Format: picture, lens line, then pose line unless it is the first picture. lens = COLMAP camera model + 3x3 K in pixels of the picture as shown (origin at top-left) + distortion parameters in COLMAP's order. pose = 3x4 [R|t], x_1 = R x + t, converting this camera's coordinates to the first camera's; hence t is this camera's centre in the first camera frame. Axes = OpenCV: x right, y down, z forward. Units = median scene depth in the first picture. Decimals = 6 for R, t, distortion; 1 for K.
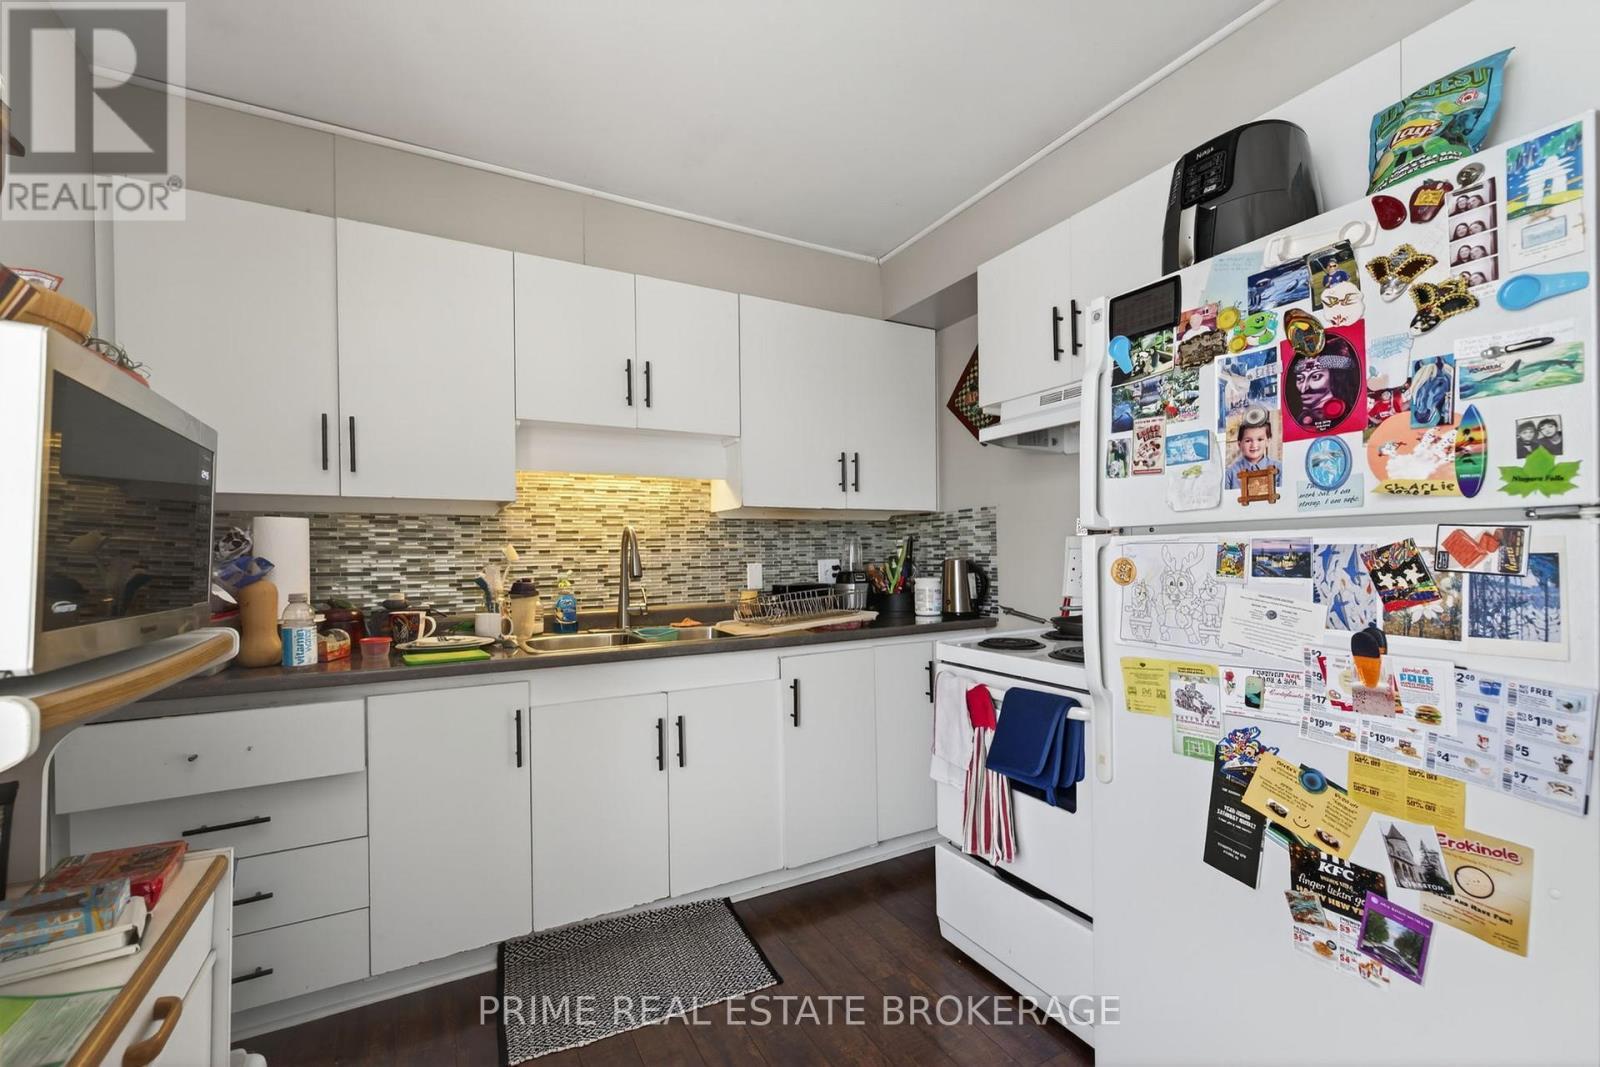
lens RADIAL K [[669.7, 0, 802.8], [0, 669.7, 548.1], [0, 0, 1]] dist [0.001323, 0.000071]
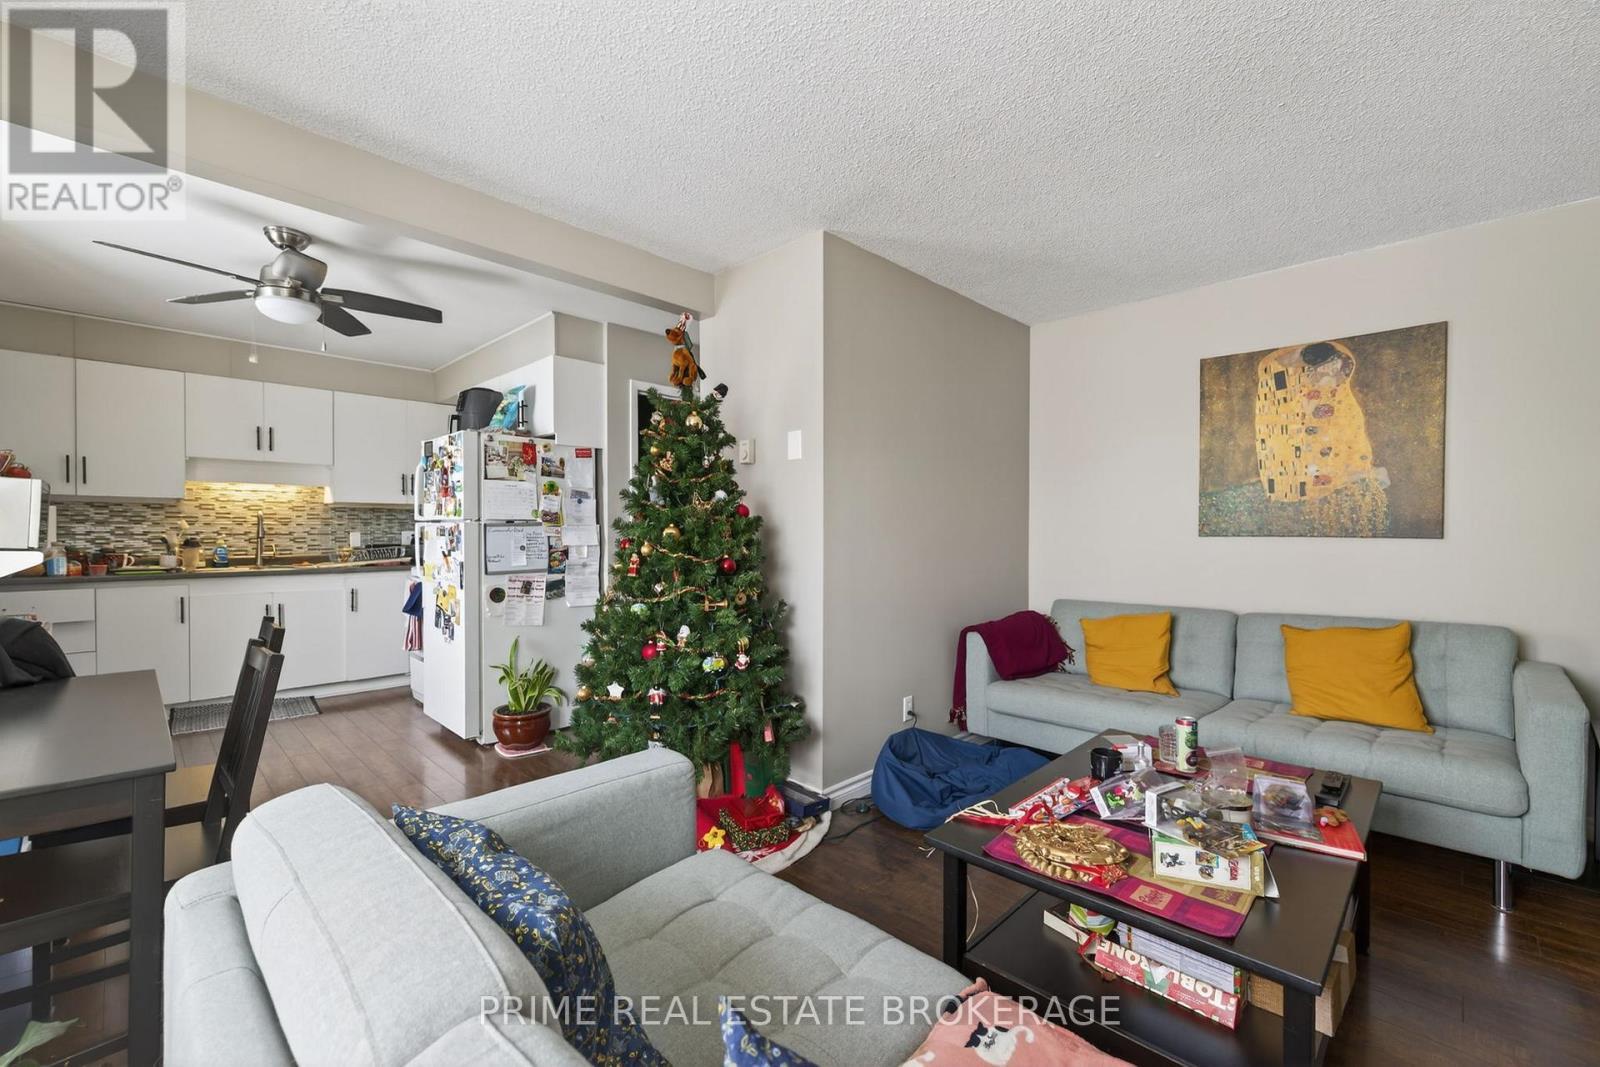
lens RADIAL K [[669.7, 0, 807.1], [0, 669.7, 532.9], [0, 0, 1]] dist [0.001323, 0.000071]
pose [[0.956750, 0.014695, 0.290541, 0.706087], [-0.018921, 0.999752, 0.011743, -0.024472], [-0.290296, -0.016732, 0.956791, -1.337042]]
